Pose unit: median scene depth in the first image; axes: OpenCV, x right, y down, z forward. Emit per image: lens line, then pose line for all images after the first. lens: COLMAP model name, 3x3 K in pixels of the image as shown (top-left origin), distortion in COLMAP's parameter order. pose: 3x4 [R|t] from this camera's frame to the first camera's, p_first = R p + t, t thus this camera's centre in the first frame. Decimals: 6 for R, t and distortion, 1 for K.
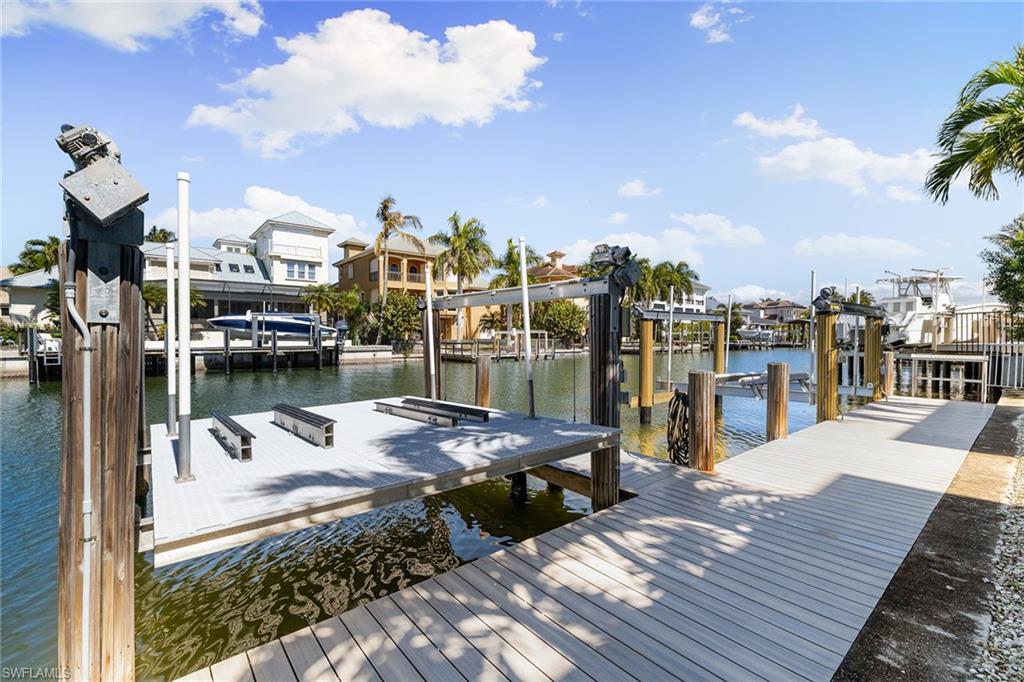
lens RADIAL K [[444.9, 0, 512.0], [0, 444.9, 341.0], [0, 0, 1]] dist [-0.000415, 0.000291]
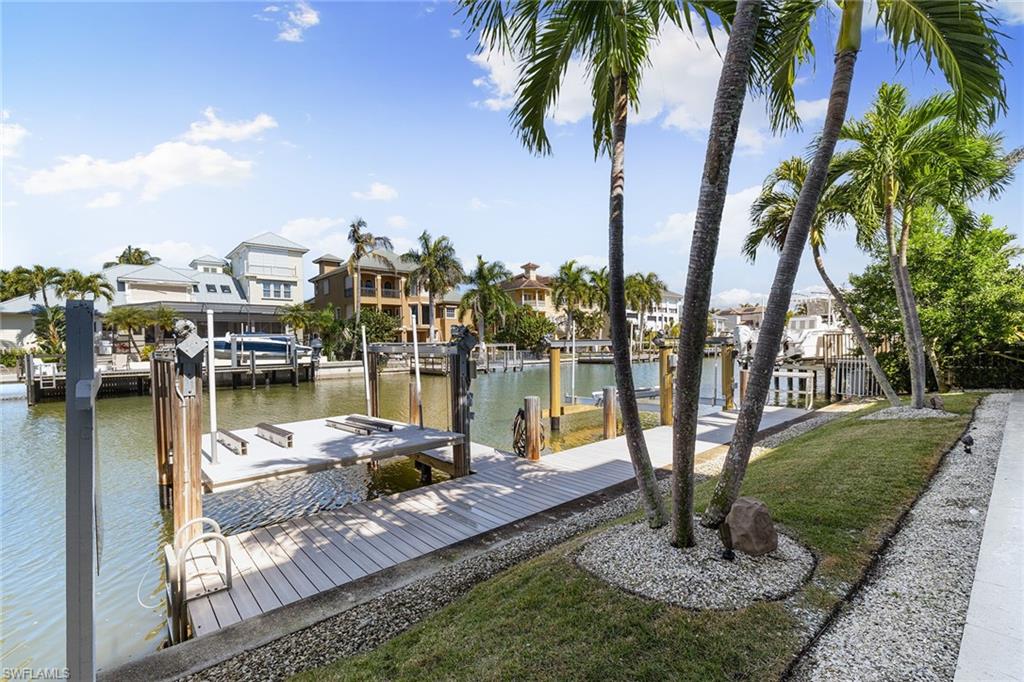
lens RADIAL K [[454.1, 0, 508.4], [0, 454.1, 354.8], [0, 0, 1]] dist [0.001132, 0.000300]
pose [[0.999573, -0.016465, 0.024140, 0.050612], [0.016122, 0.999767, 0.014320, -0.017359], [-0.024370, -0.013925, 0.999606, -0.099353]]
